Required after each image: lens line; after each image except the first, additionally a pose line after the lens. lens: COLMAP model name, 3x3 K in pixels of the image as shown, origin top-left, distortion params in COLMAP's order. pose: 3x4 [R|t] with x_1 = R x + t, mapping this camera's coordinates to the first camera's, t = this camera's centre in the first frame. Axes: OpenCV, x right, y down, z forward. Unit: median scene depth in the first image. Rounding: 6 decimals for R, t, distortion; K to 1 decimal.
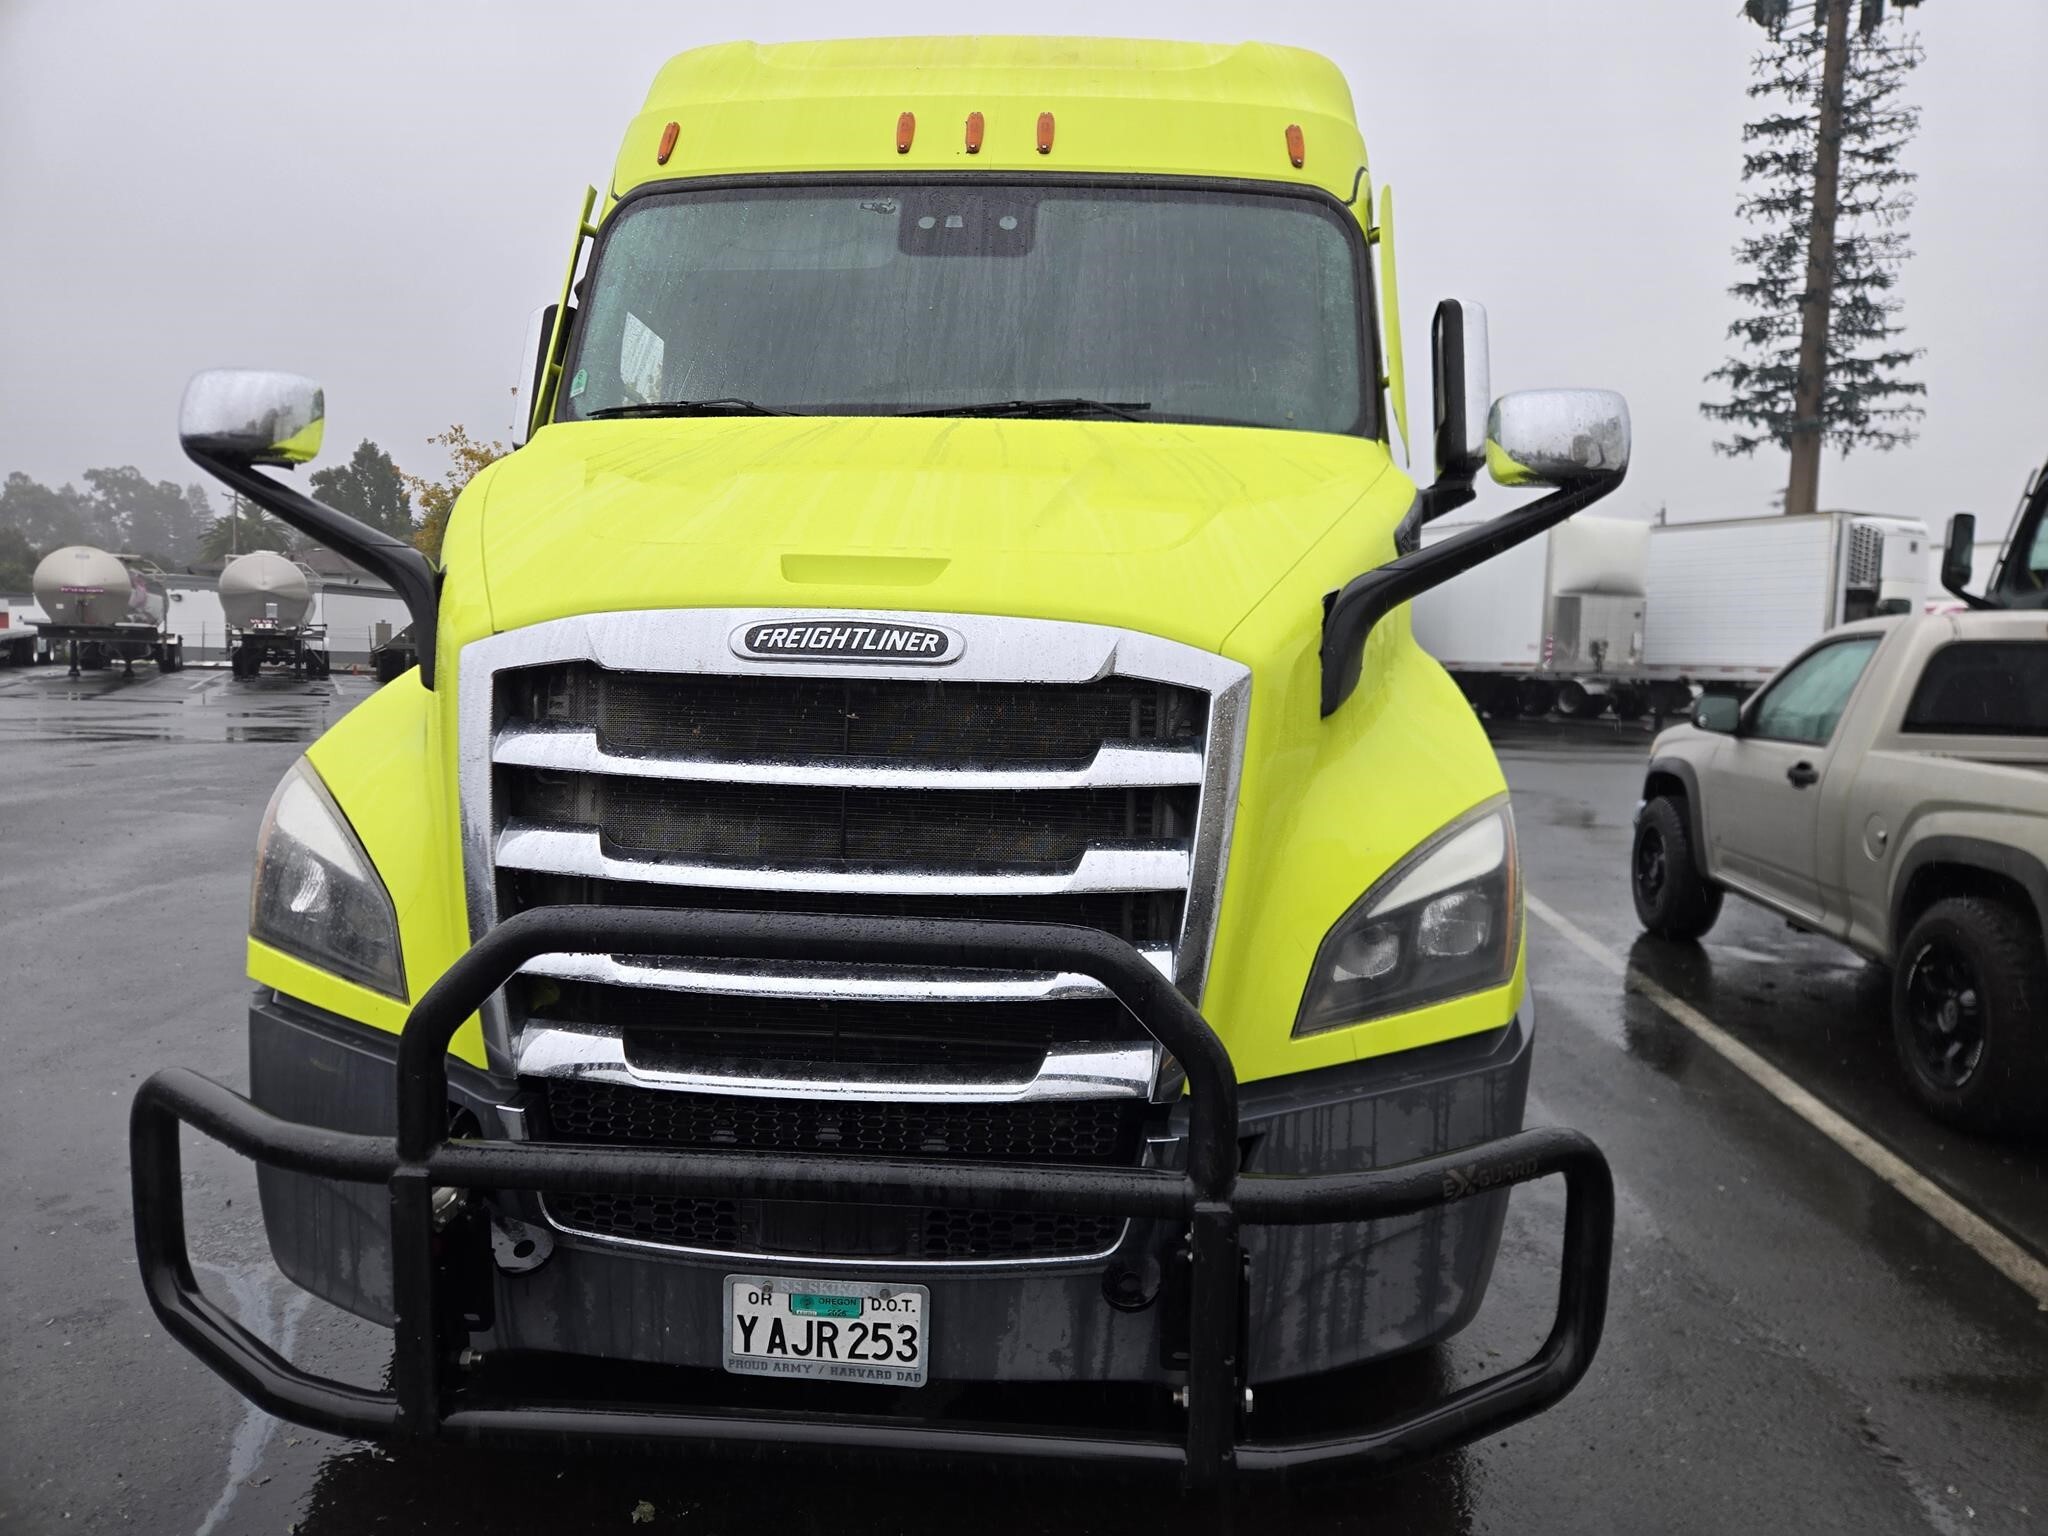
lens RADIAL K [[1420.8, 0, 1074.1], [0, 1420.8, 780.5], [0, 0, 1]] dist [0.081601, -0.081684]
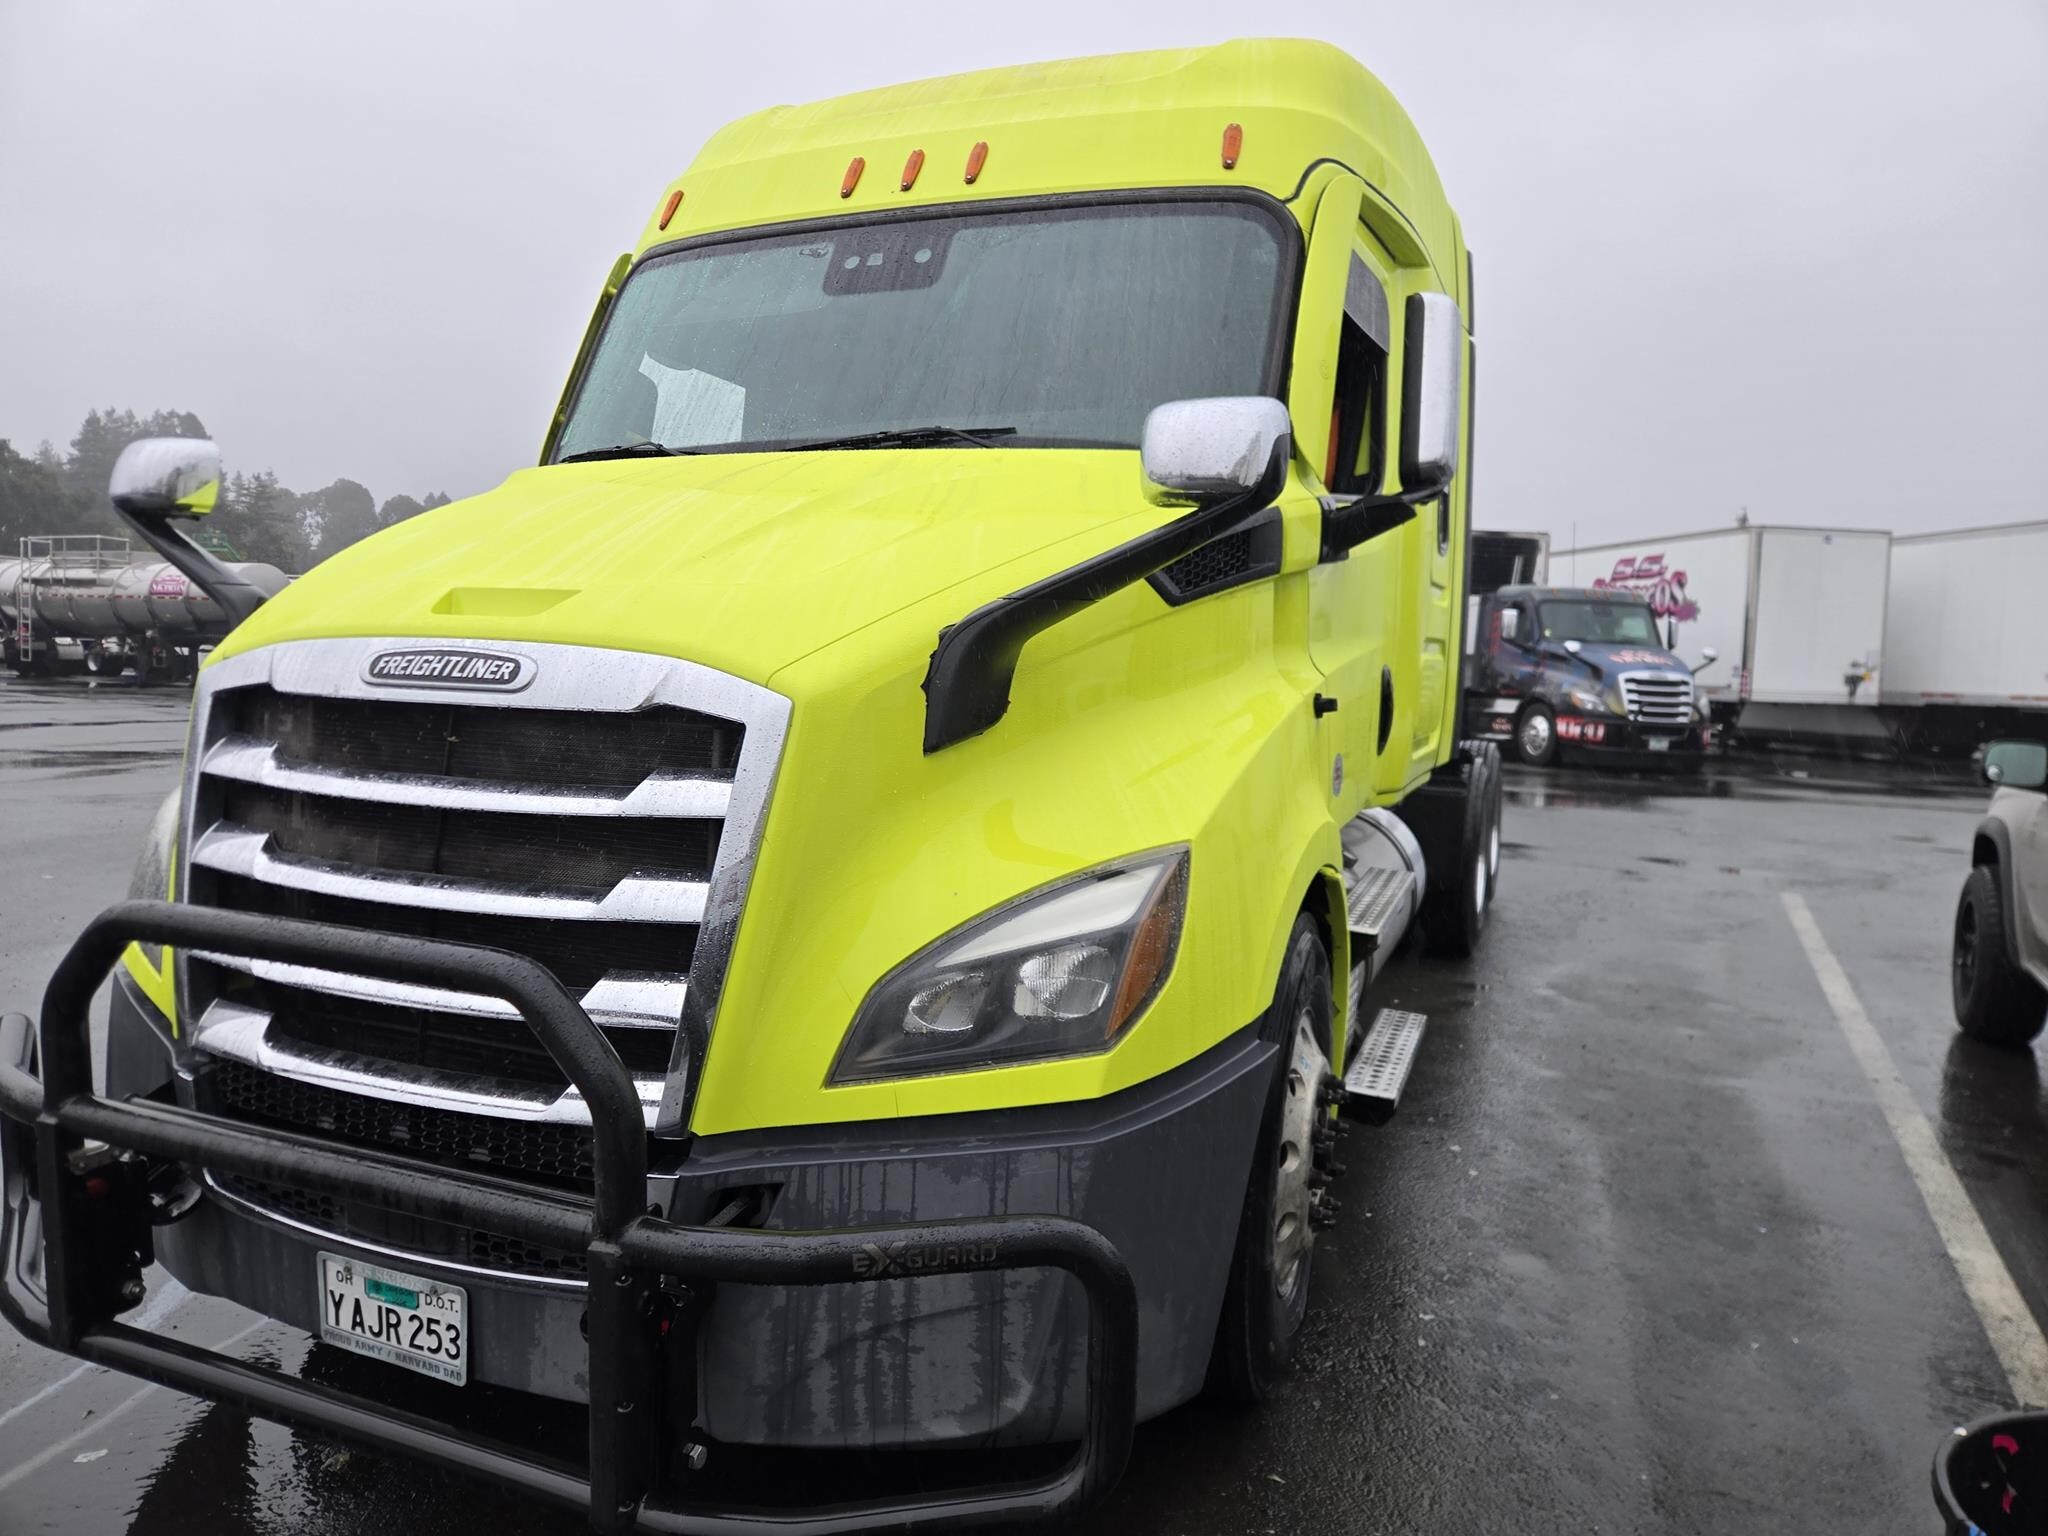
lens RADIAL K [[1442.5, 0, 1034.4], [0, 1442.5, 762.7], [0, 0, 1]] dist [0.081659, -0.088571]
pose [[0.939071, 0.031218, -0.342303, 0.596150], [-0.041490, 0.998880, -0.022725, -0.020007], [0.341211, 0.035542, 0.939315, 0.122990]]
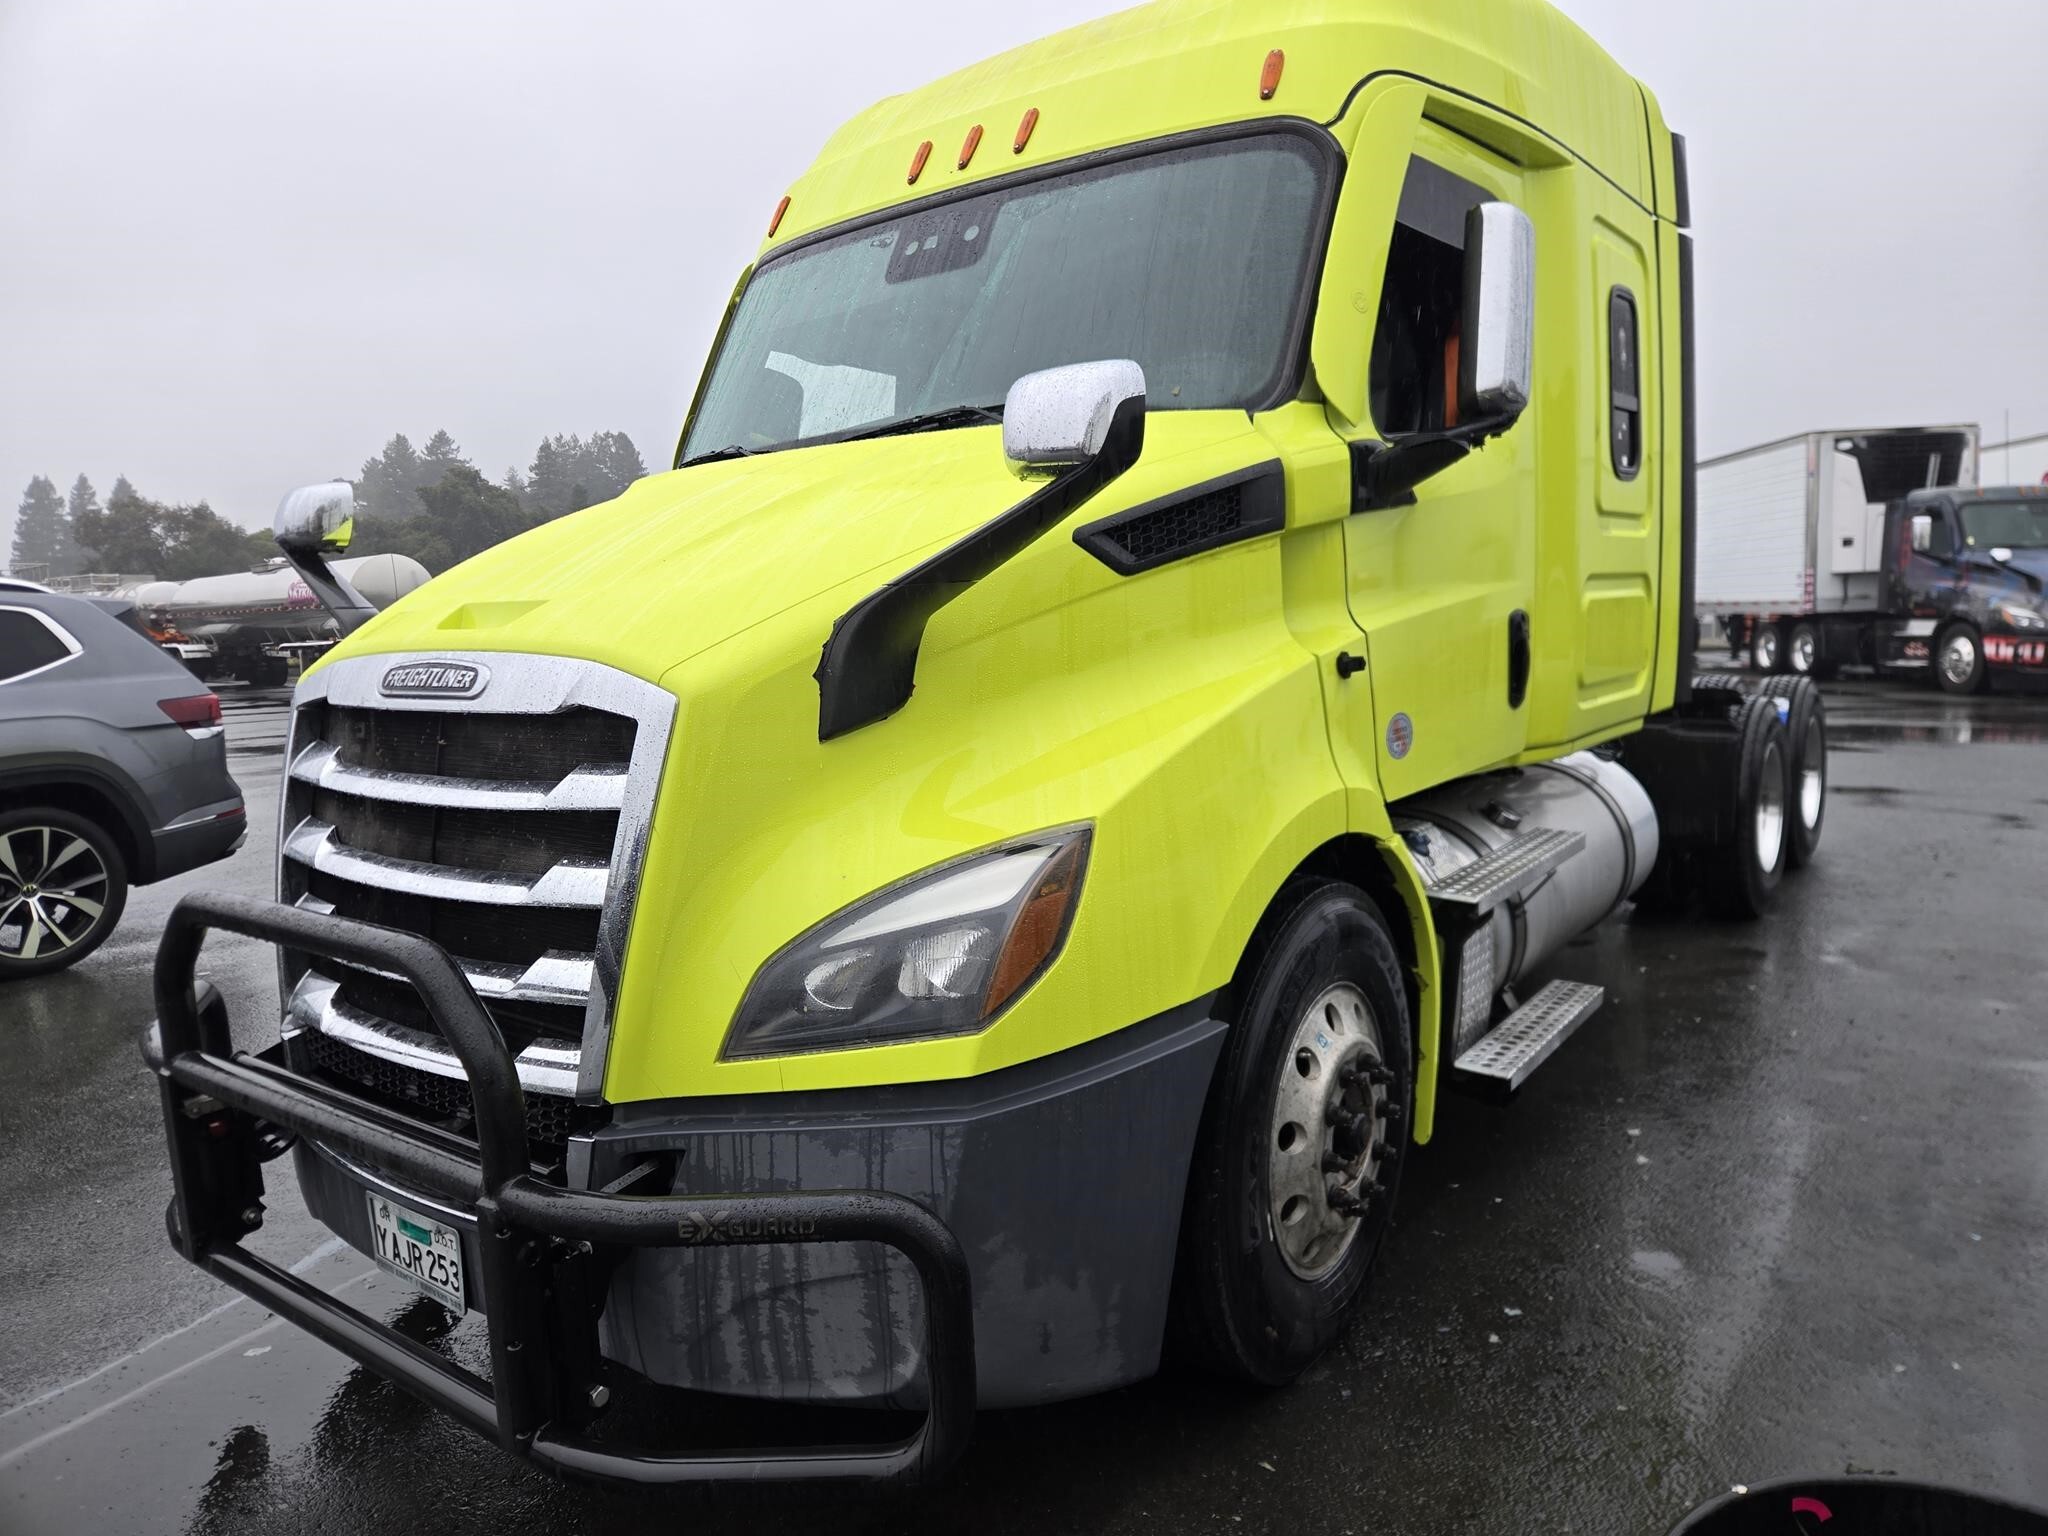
lens RADIAL K [[1442.5, 0, 1034.4], [0, 1442.5, 762.7], [0, 0, 1]] dist [0.081659, -0.088571]
pose [[0.815442, 0.012801, -0.578697, 0.905756], [-0.005852, 0.999887, 0.013872, -0.045262], [0.578809, -0.007925, 0.815425, 0.284152]]
